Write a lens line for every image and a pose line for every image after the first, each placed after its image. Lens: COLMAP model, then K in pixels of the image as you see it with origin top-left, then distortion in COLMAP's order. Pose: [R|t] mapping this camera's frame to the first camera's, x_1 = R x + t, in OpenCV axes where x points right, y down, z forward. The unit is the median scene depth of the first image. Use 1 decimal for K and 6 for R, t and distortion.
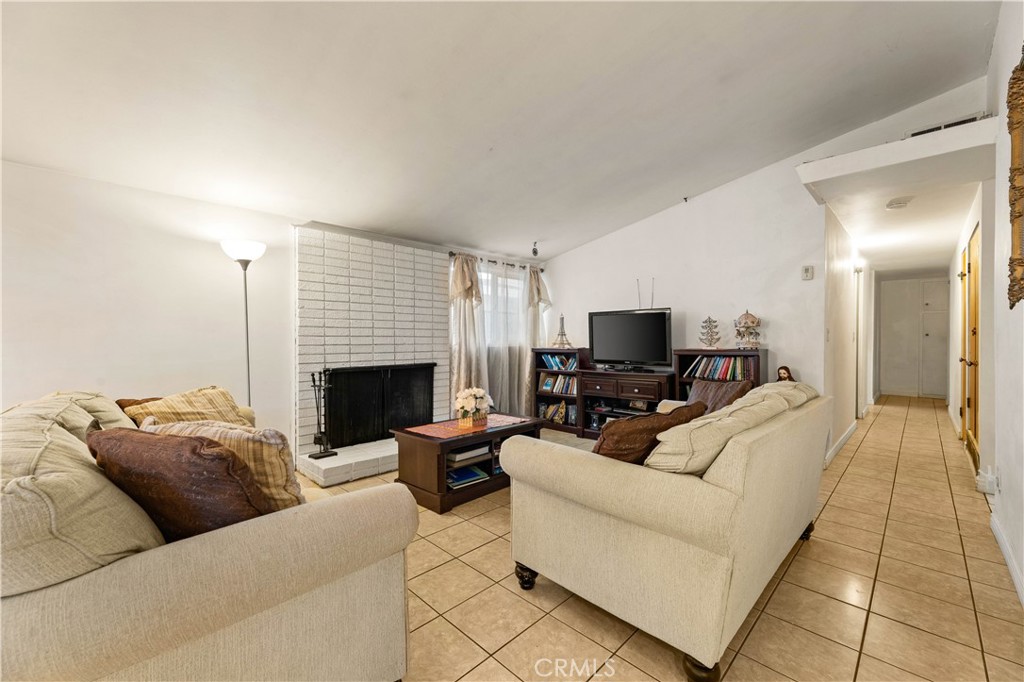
lens RADIAL K [[413.6, 0, 519.4], [0, 413.6, 344.7], [0, 0, 1]] dist [0.000825, 0.000474]
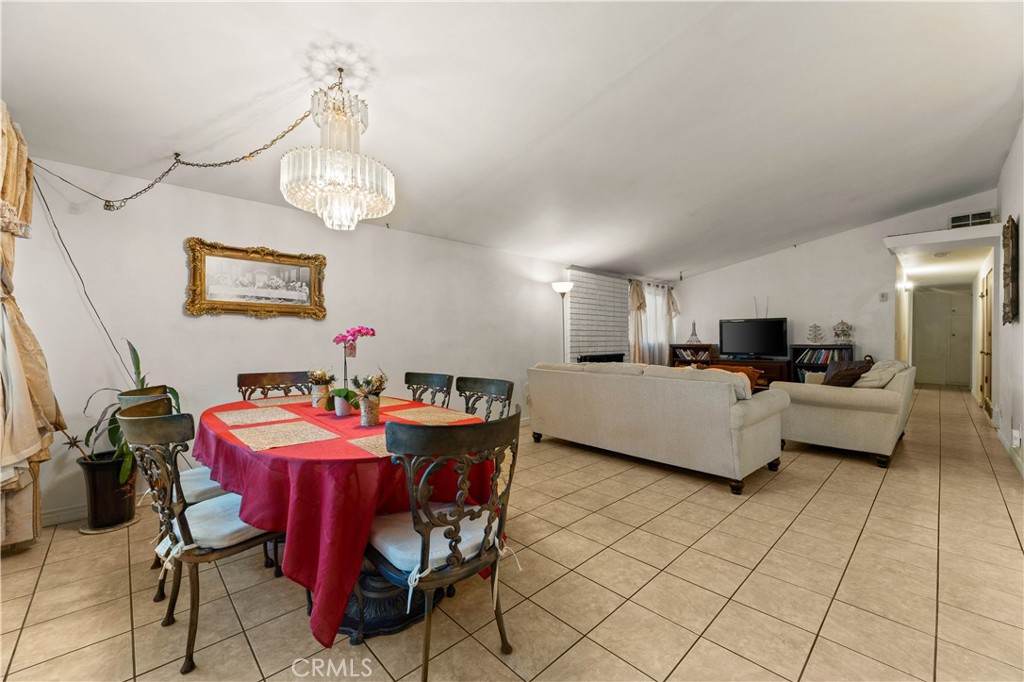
lens RADIAL K [[413.6, 0, 519.4], [0, 413.6, 344.7], [0, 0, 1]] dist [0.000825, 0.000474]
pose [[0.999749, 0.002279, -0.022294, -0.568641], [-0.002213, 0.999993, 0.002970, 0.008430], [0.022300, -0.002920, 0.999747, -0.533865]]
